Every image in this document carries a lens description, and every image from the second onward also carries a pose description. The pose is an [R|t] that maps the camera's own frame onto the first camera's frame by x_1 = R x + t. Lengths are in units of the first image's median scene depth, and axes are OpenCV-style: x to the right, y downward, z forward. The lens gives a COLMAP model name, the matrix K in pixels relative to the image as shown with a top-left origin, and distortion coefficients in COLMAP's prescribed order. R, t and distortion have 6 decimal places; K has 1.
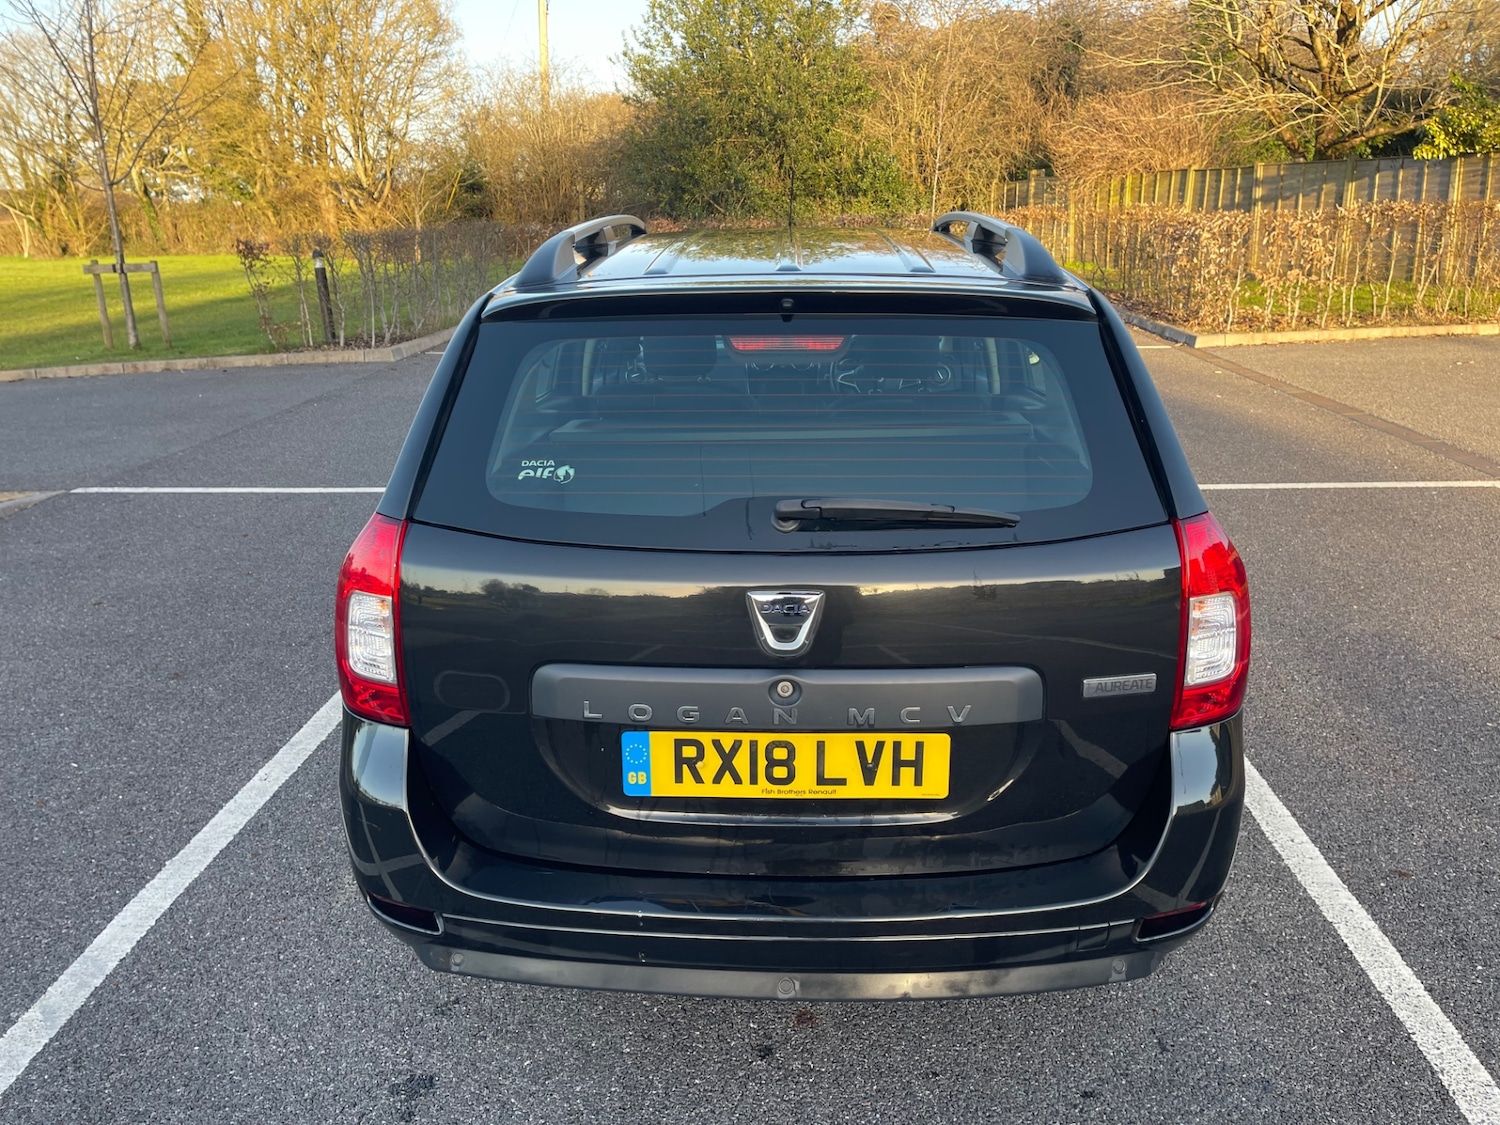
lens RADIAL K [[1129.7, 0, 758.5], [0, 1129.7, 556.1], [0, 0, 1]] dist [0.088072, -0.122552]
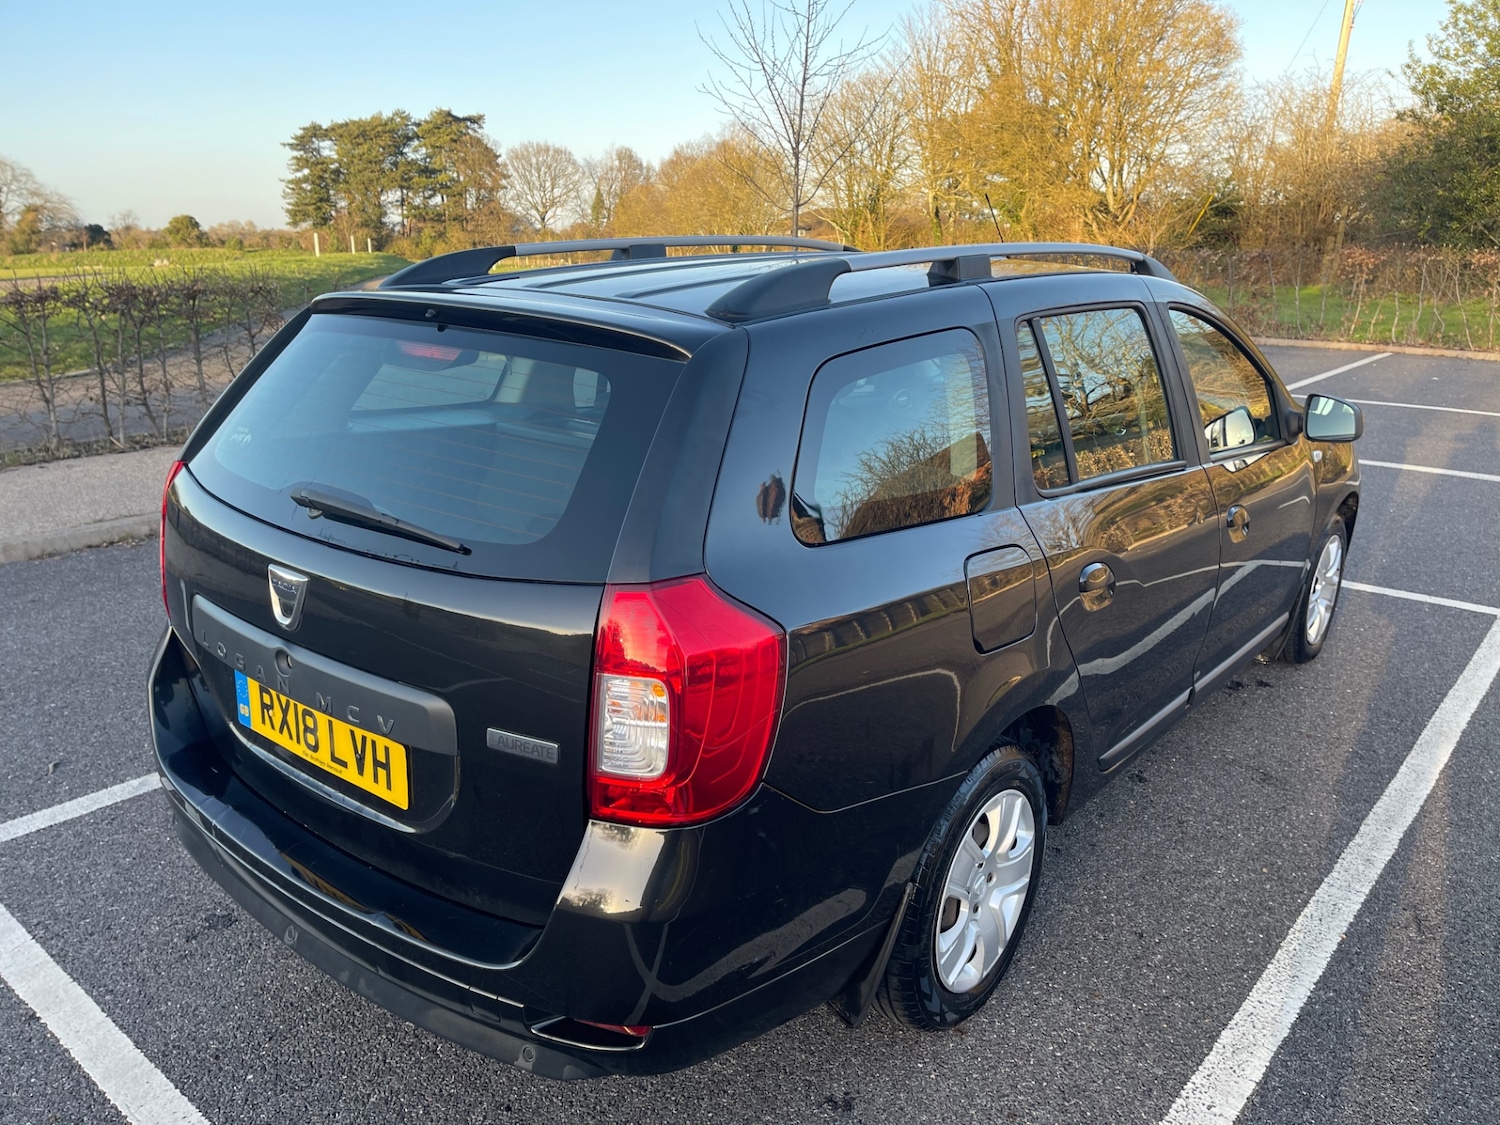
lens RADIAL K [[1129.7, 0, 763.8], [0, 1129.7, 559.2], [0, 0, 1]] dist [0.088072, -0.122552]
pose [[0.798158, 0.191342, -0.571255, 0.078128], [-0.200749, 0.978502, 0.047262, -0.009426], [0.568017, 0.076956, 0.819411, 0.027892]]
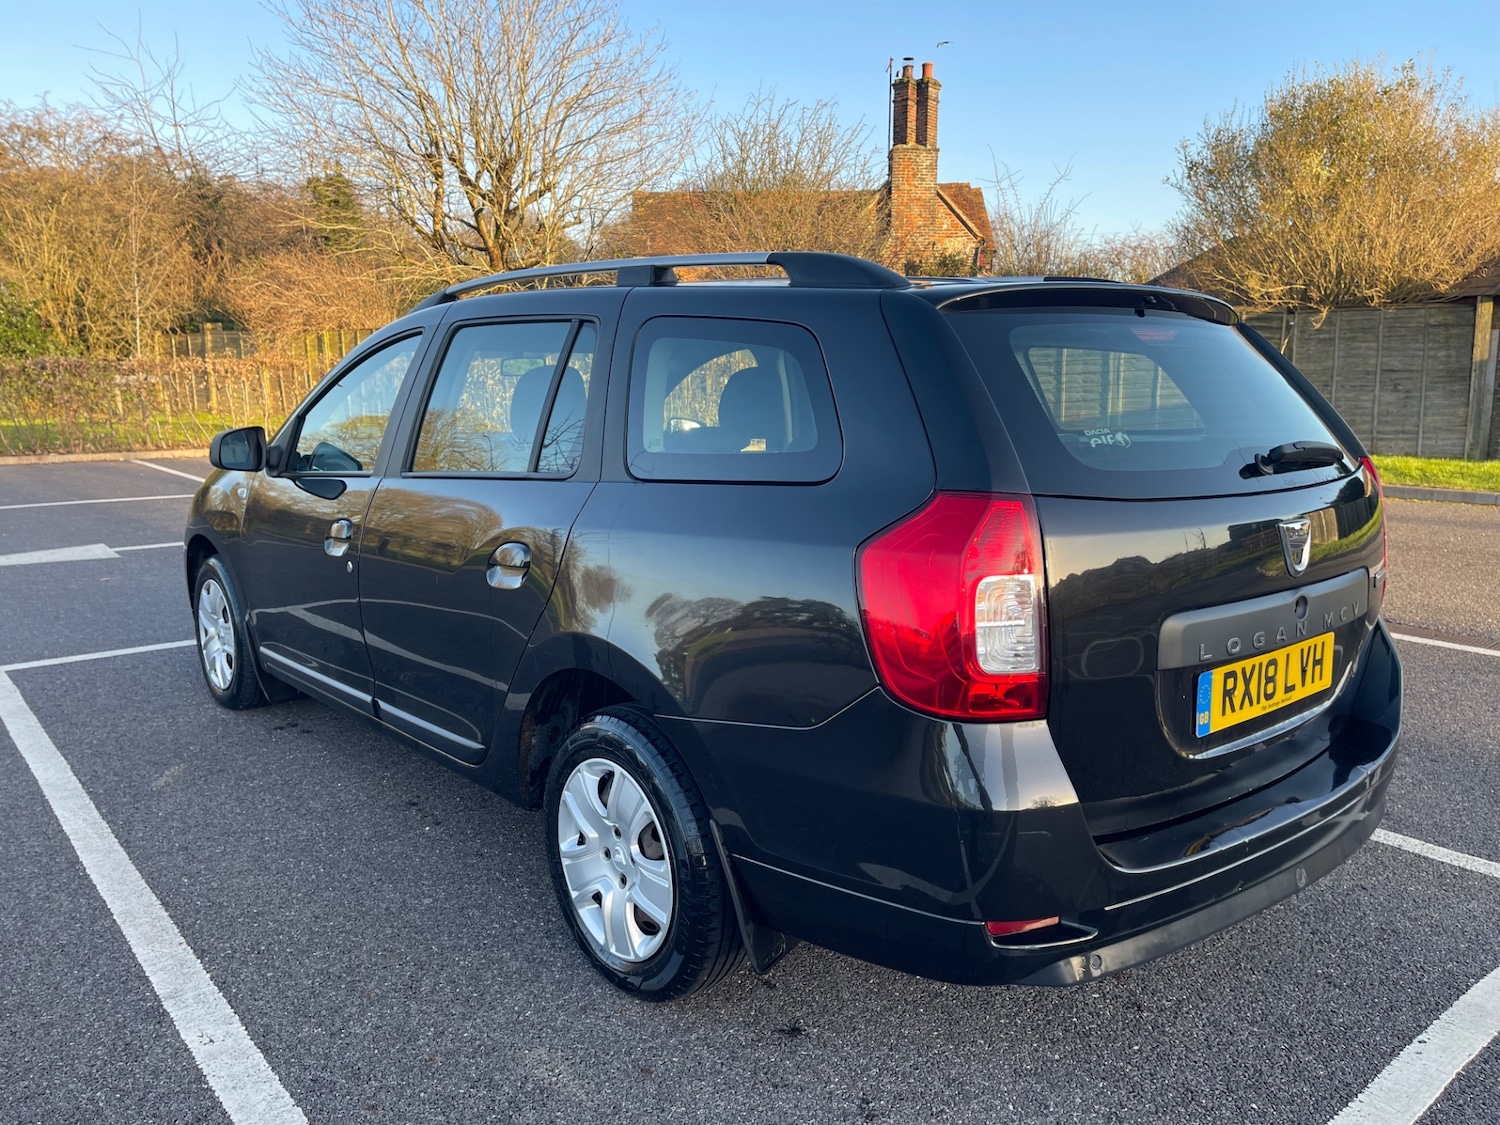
lens RADIAL K [[1129.7, 0, 754.4], [0, 1129.7, 558.4], [0, 0, 1]] dist [0.088072, -0.122552]
pose [[0.737623, -0.094168, 0.668615, -0.092596], [0.186337, 0.980163, -0.067523, 0.003526], [-0.648993, 0.174394, 0.740537, 0.037541]]
